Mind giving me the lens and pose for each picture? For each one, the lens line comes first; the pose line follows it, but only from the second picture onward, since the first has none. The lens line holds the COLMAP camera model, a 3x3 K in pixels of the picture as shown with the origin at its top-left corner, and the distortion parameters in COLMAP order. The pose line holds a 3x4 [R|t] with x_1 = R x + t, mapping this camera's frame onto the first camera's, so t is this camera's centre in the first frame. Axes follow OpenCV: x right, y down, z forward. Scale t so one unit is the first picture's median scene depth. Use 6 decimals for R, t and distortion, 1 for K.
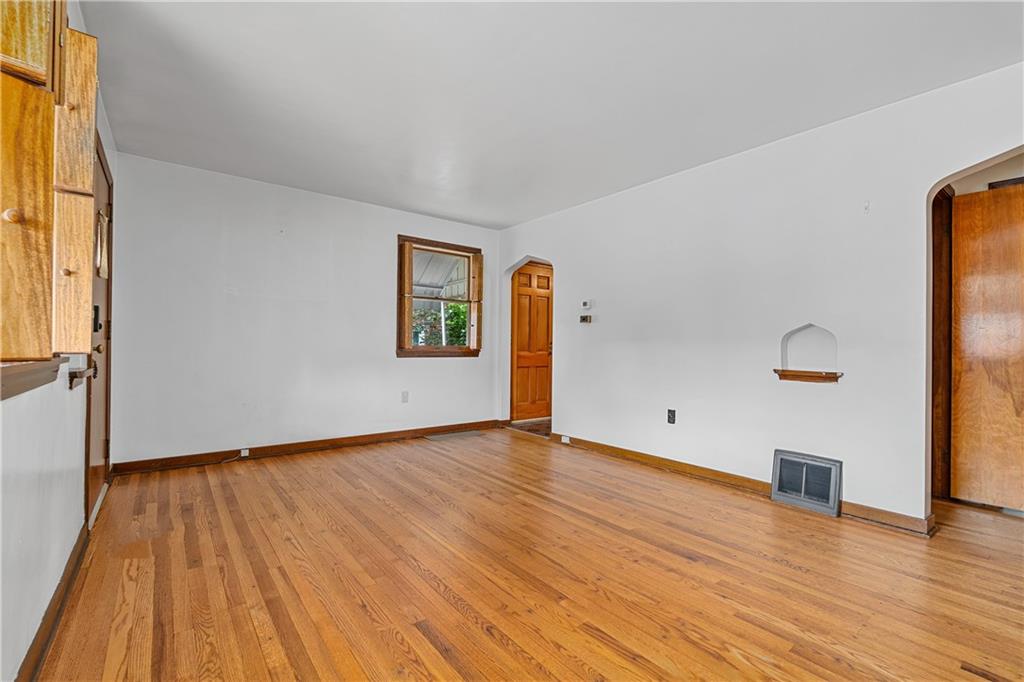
lens RADIAL K [[447.1, 0, 516.7], [0, 447.1, 341.4], [0, 0, 1]] dist [-0.002365, 0.000189]
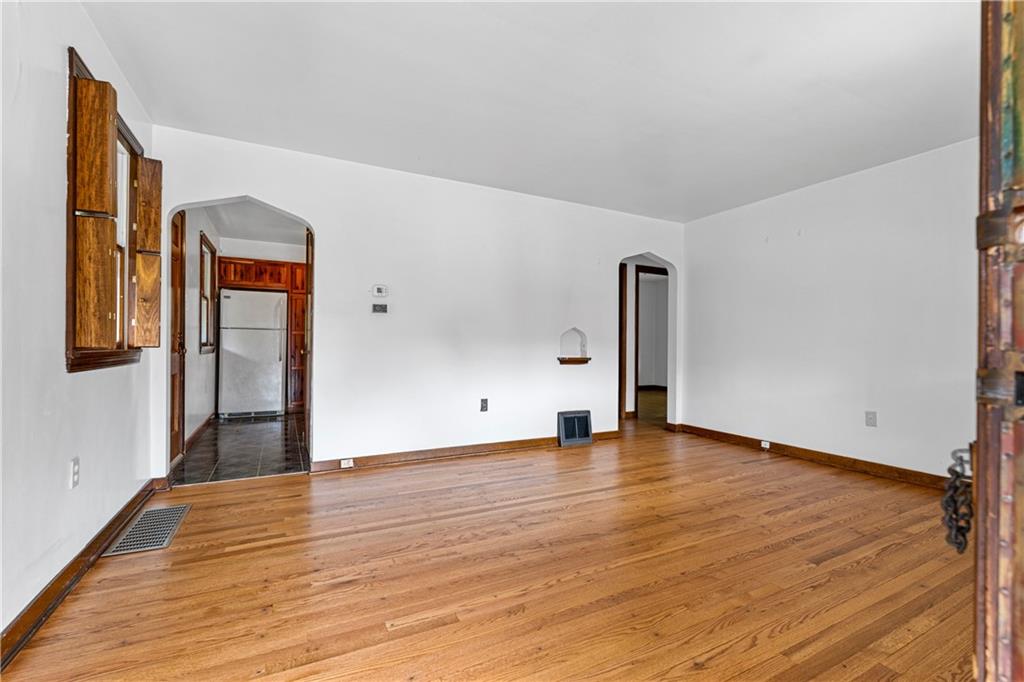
lens RADIAL K [[447.1, 0, 512.7], [0, 447.1, 342.4], [0, 0, 1]] dist [-0.002365, 0.000189]
pose [[0.187369, -0.007388, 0.982262, -0.905745], [-0.015723, 0.999821, 0.010519, -0.000146], [-0.982164, -0.017415, 0.187219, 0.897343]]
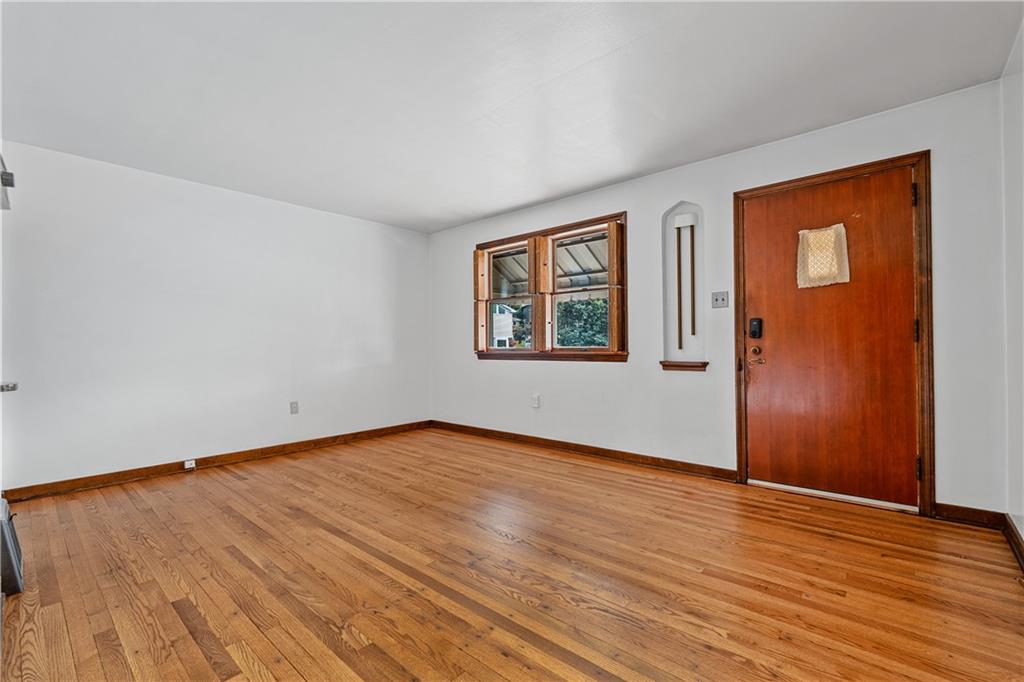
lens RADIAL K [[447.1, 0, 514.7], [0, 447.1, 346.9], [0, 0, 1]] dist [-0.002365, 0.000189]
pose [[-0.984201, -0.000581, -0.177057, -0.003415], [0.000970, 0.999962, -0.008673, 0.014803], [0.177055, -0.008707, -0.984162, 1.764811]]
